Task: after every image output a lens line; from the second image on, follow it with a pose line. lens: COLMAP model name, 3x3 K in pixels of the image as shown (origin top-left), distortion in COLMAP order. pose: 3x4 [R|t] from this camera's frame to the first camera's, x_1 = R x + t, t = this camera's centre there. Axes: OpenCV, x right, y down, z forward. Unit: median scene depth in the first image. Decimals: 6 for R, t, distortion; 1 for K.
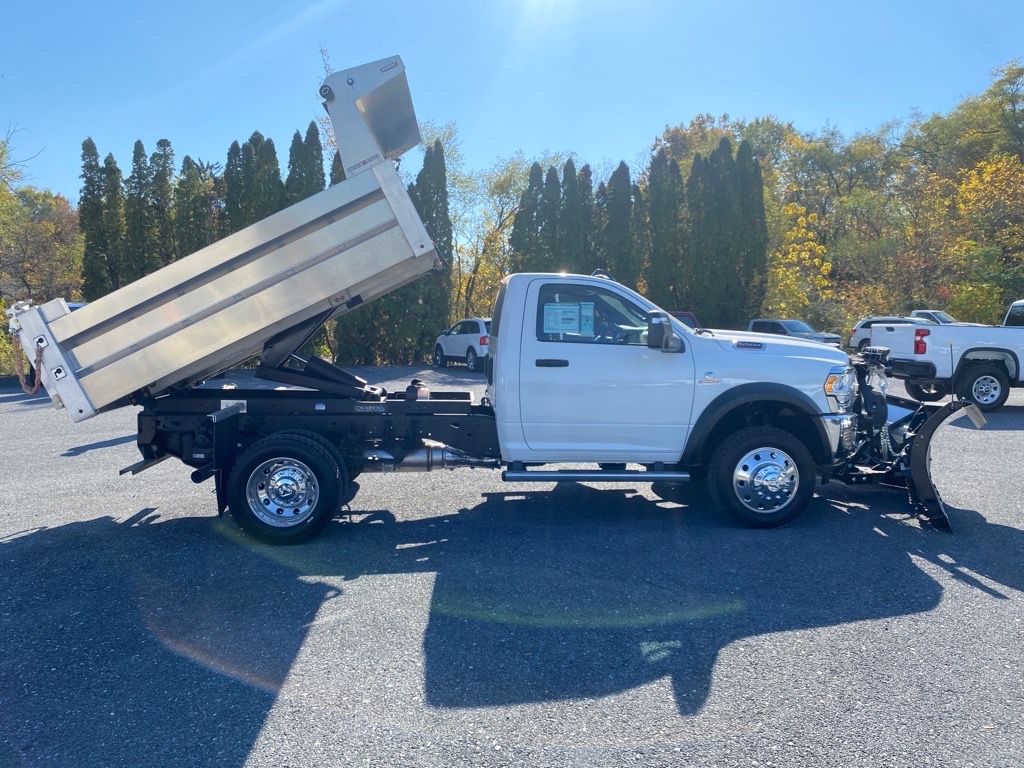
lens RADIAL K [[772.8, 0, 515.5], [0, 772.8, 384.3], [0, 0, 1]] dist [0.002999, -0.013333]
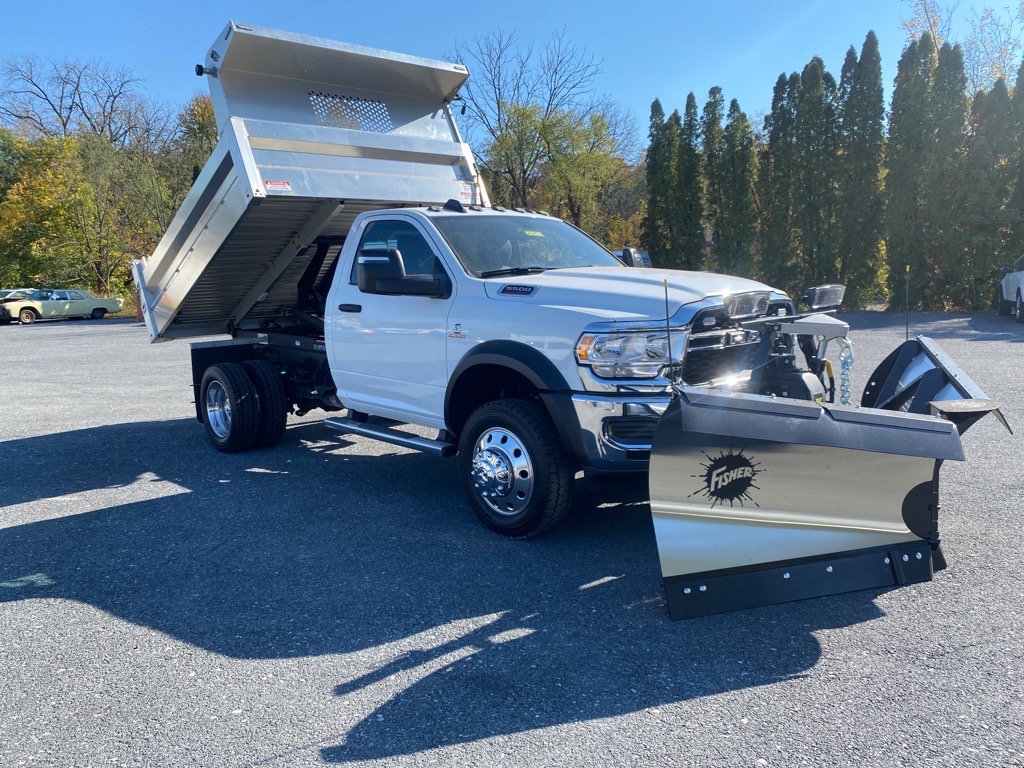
lens RADIAL K [[772.8, 0, 519.0], [0, 772.8, 384.3], [0, 0, 1]] dist [0.002999, -0.013333]
pose [[0.646338, 0.091810, -0.757508, 0.875776], [-0.034392, 0.995231, 0.091277, -0.027520], [0.762276, -0.032944, 0.646413, 0.528761]]
